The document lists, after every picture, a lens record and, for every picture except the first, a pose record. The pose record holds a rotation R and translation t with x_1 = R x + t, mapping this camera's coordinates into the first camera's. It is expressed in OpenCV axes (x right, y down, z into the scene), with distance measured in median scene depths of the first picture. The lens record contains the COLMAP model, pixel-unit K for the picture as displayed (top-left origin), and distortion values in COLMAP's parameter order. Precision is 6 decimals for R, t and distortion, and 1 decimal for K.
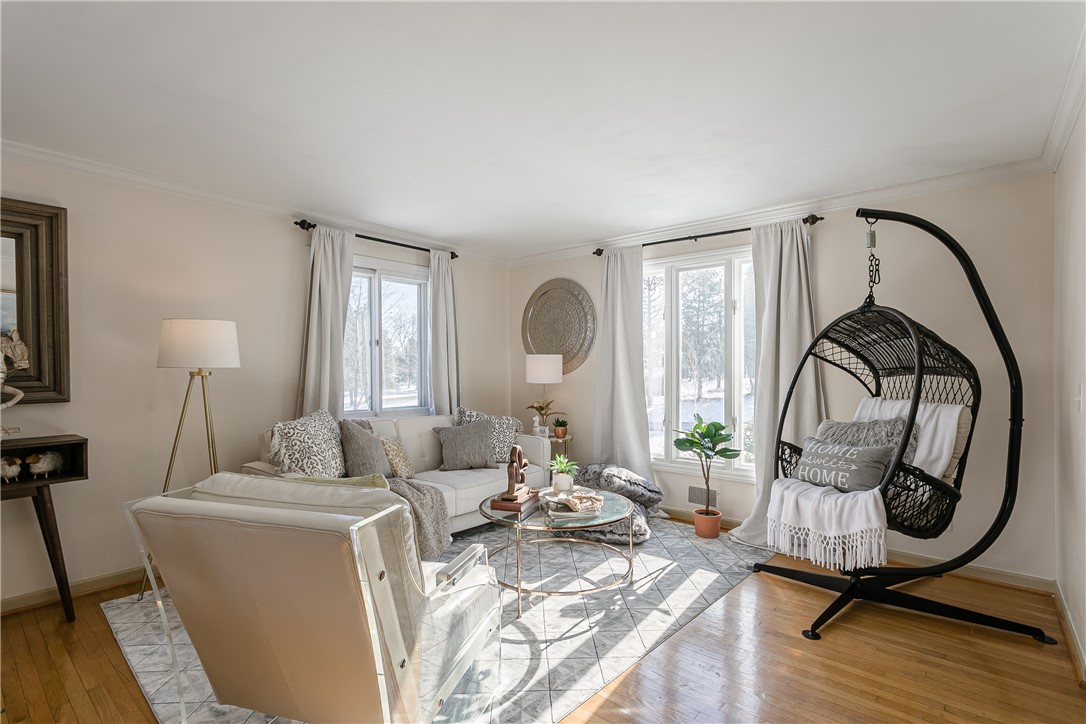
lens RADIAL K [[519.1, 0, 542.8], [0, 519.1, 367.0], [0, 0, 1]] dist [0.010370, -0.000557]
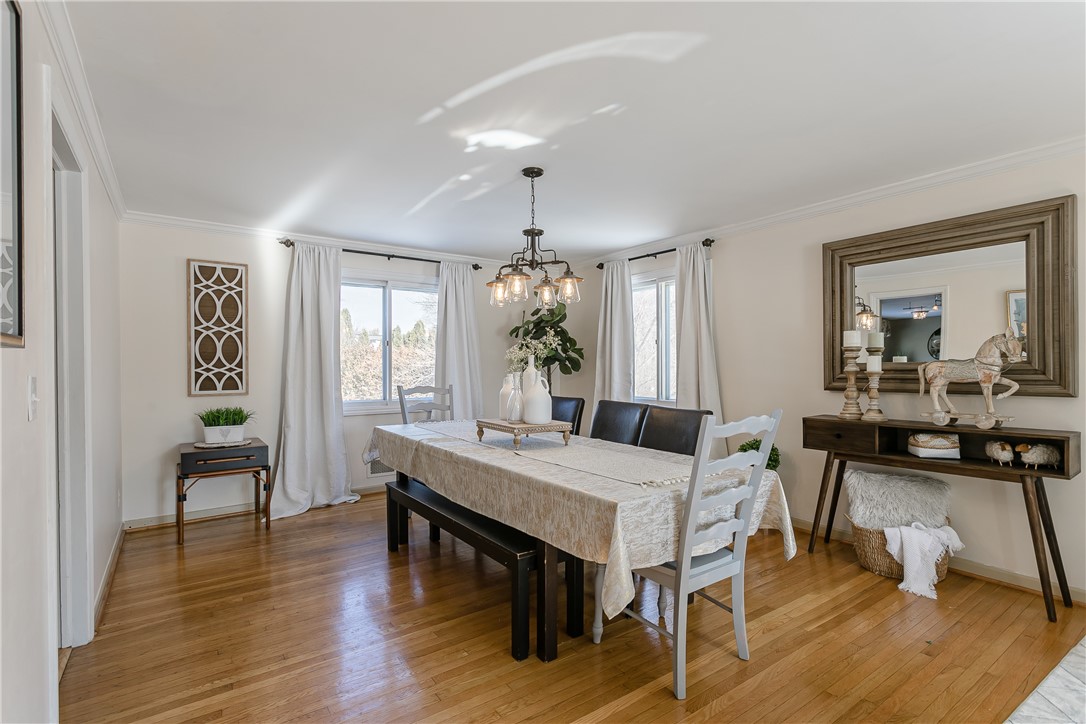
lens RADIAL K [[519.1, 0, 542.2], [0, 519.1, 367.0], [0, 0, 1]] dist [0.010370, -0.000557]
pose [[-0.259111, 0.003415, -0.965841, 0.288400], [0.007204, 0.999973, 0.001603, 0.003628], [0.965821, -0.006543, -0.259129, 0.339739]]
